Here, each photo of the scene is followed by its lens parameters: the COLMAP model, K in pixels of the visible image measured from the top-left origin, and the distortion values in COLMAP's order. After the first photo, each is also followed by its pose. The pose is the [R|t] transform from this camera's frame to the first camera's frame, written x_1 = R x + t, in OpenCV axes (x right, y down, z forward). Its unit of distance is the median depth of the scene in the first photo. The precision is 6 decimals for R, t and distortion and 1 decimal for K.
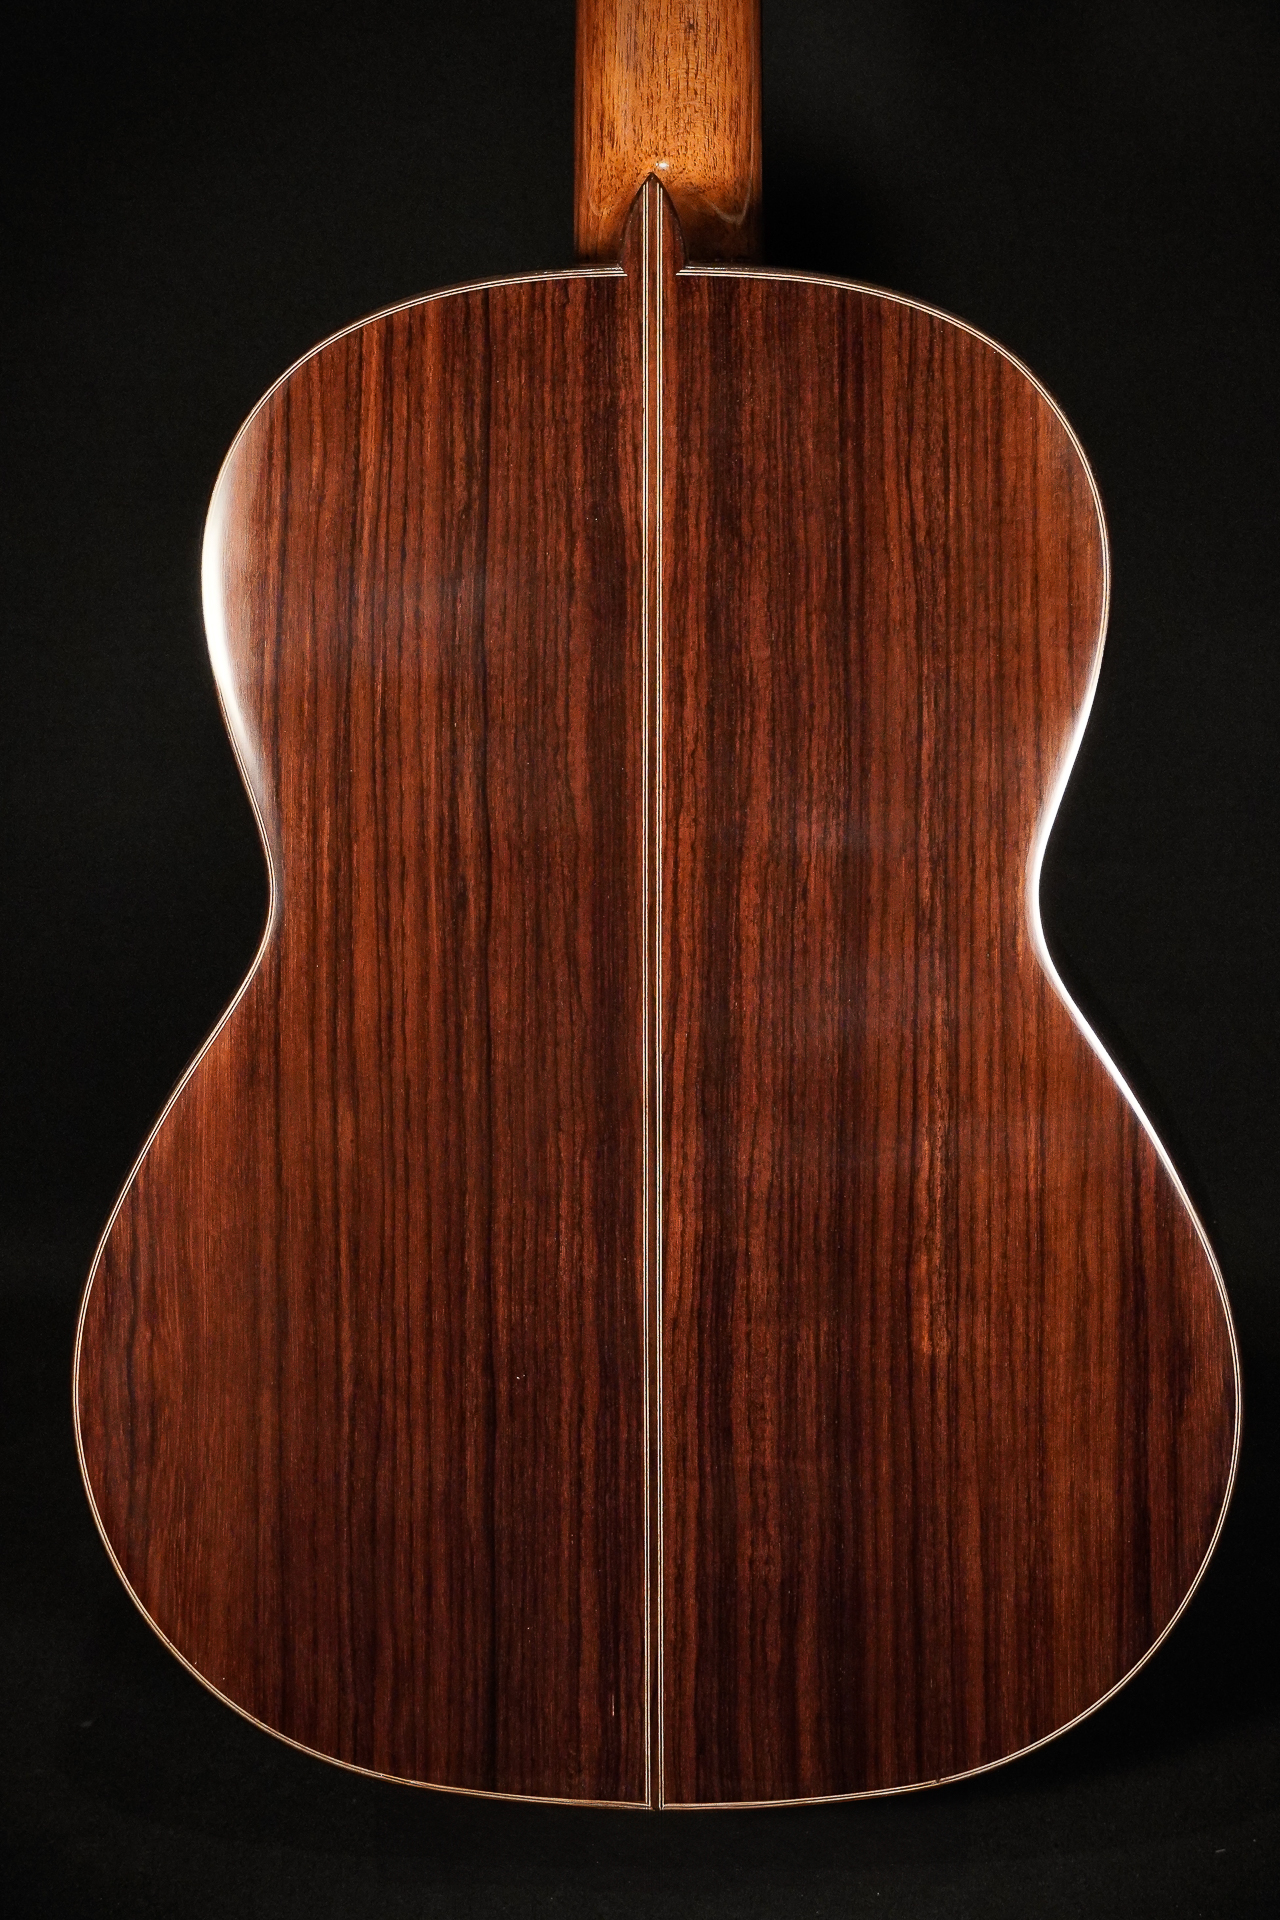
lens RADIAL K [[5105.0, 0, 637.6], [0, 5105.0, 961.7], [0, 0, 1]] dist [0.101257, 0.000000]
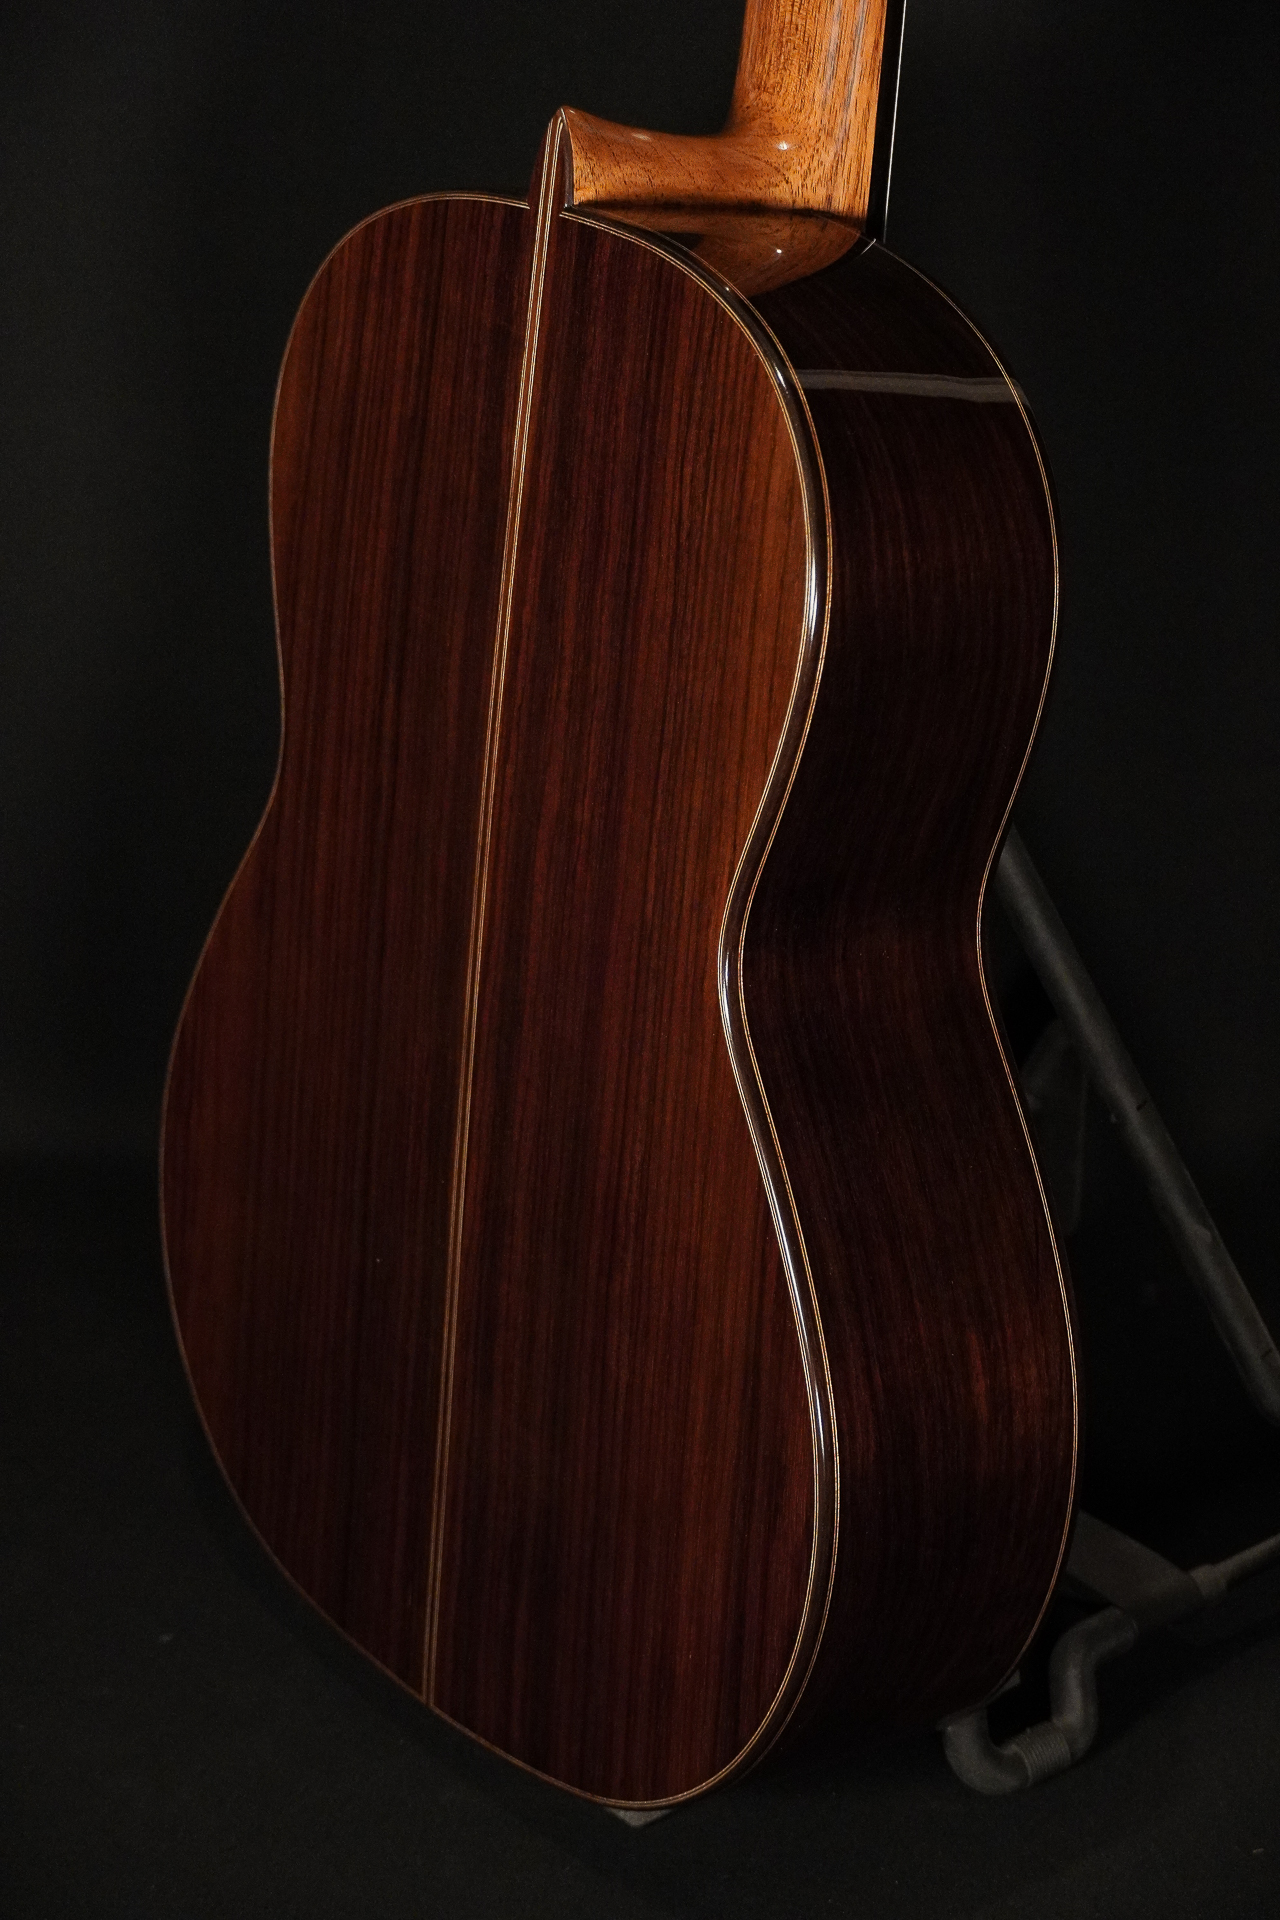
lens RADIAL K [[4307.8, 0, 637.7], [0, 4307.8, 964.0], [0, 0, 1]] dist [0.037055, 0.000000]
pose [[0.635793, 0.278711, -0.719783, 0.634808], [-0.202327, 0.960102, 0.193048, -0.157907], [0.744870, 0.022893, 0.666817, 0.472638]]
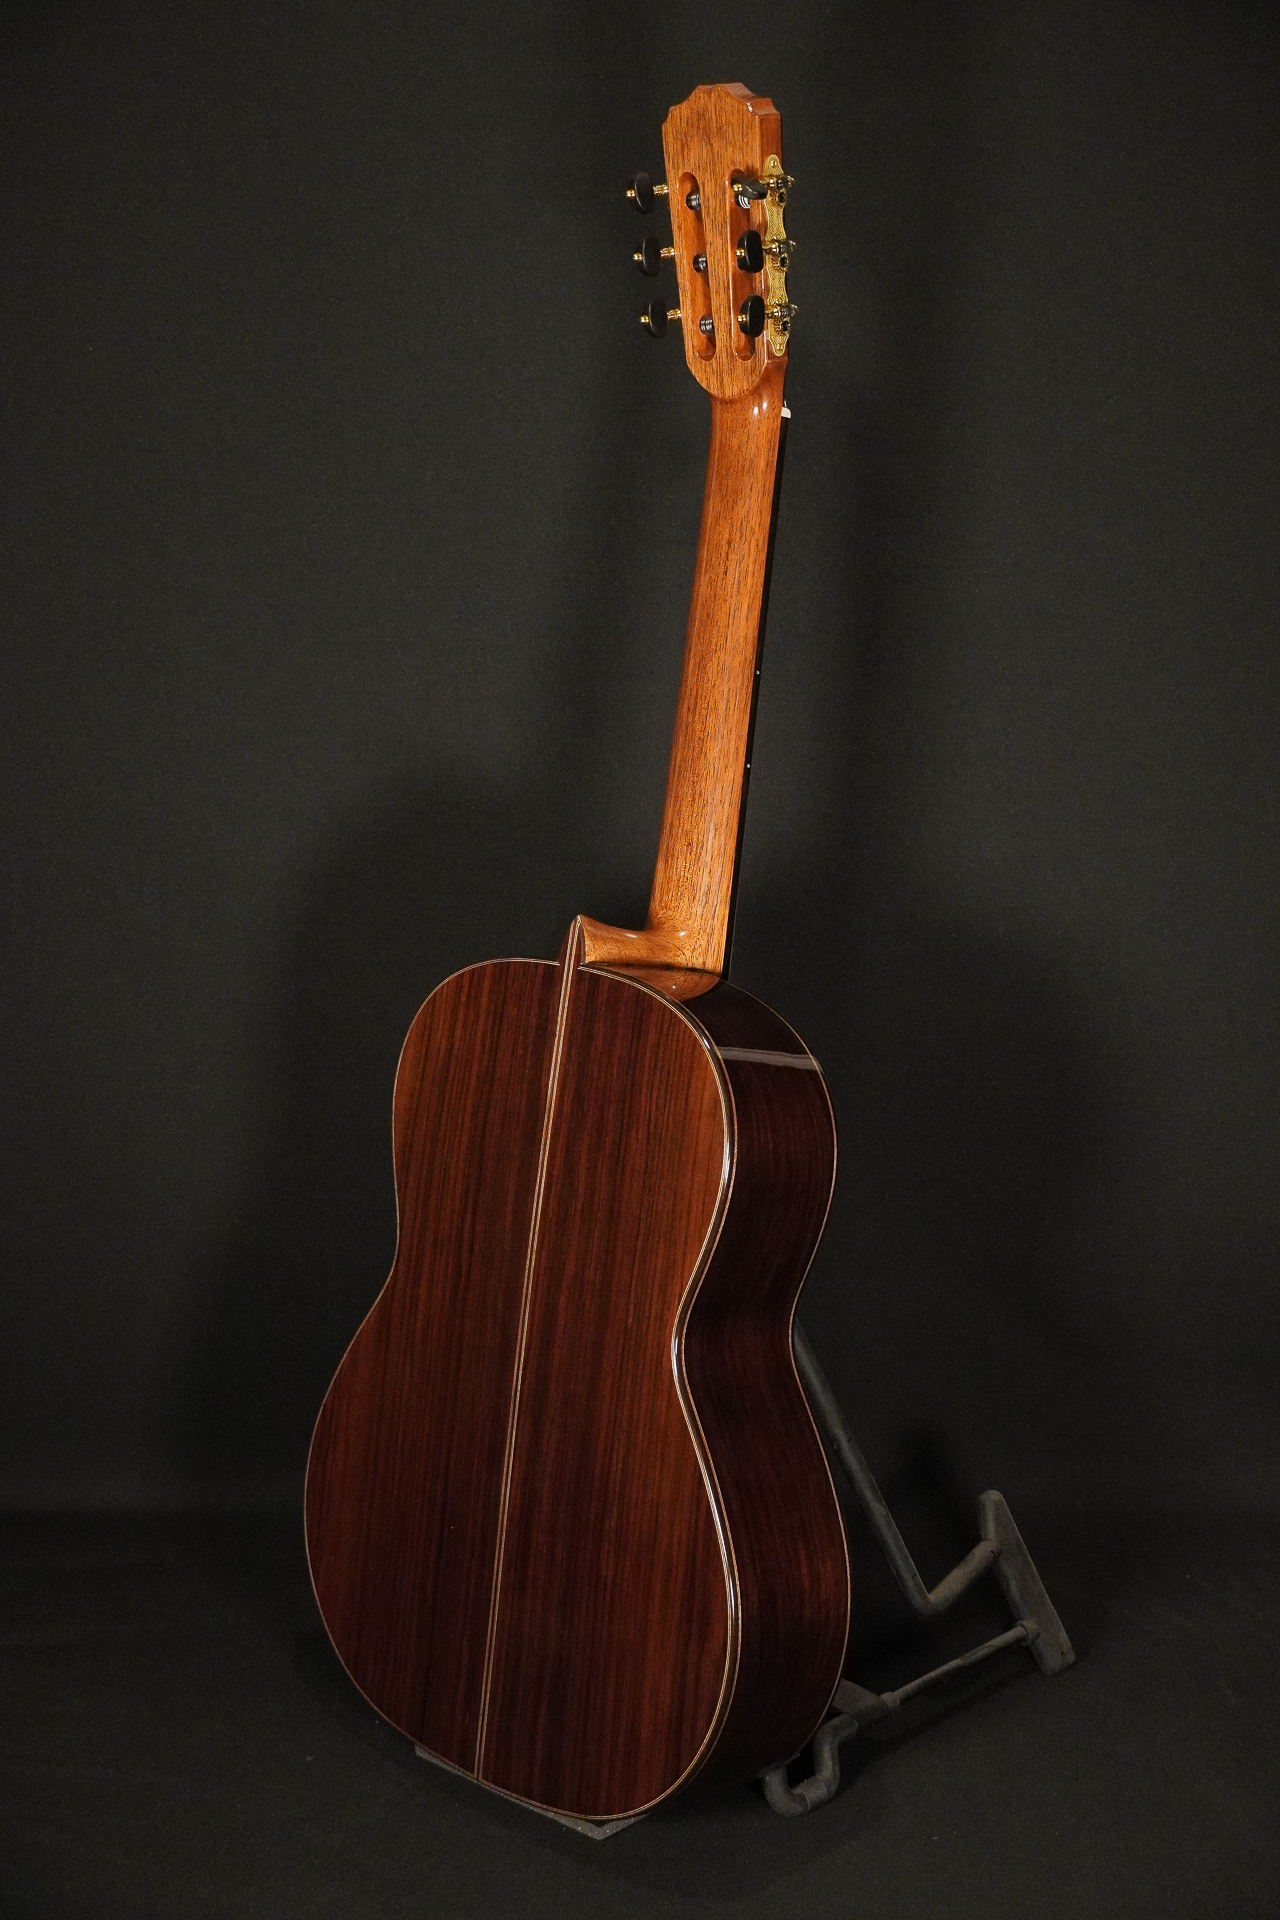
lens RADIAL K [[2824.2, 0, 643.5], [0, 2824.2, 956.1], [0, 0, 1]] dist [0.029832, 0.000000]
pose [[0.744544, 0.141459, -0.652413, 0.703224], [-0.213634, 0.976386, -0.032097, -0.109917], [0.632467, 0.163276, 0.757183, 0.222352]]
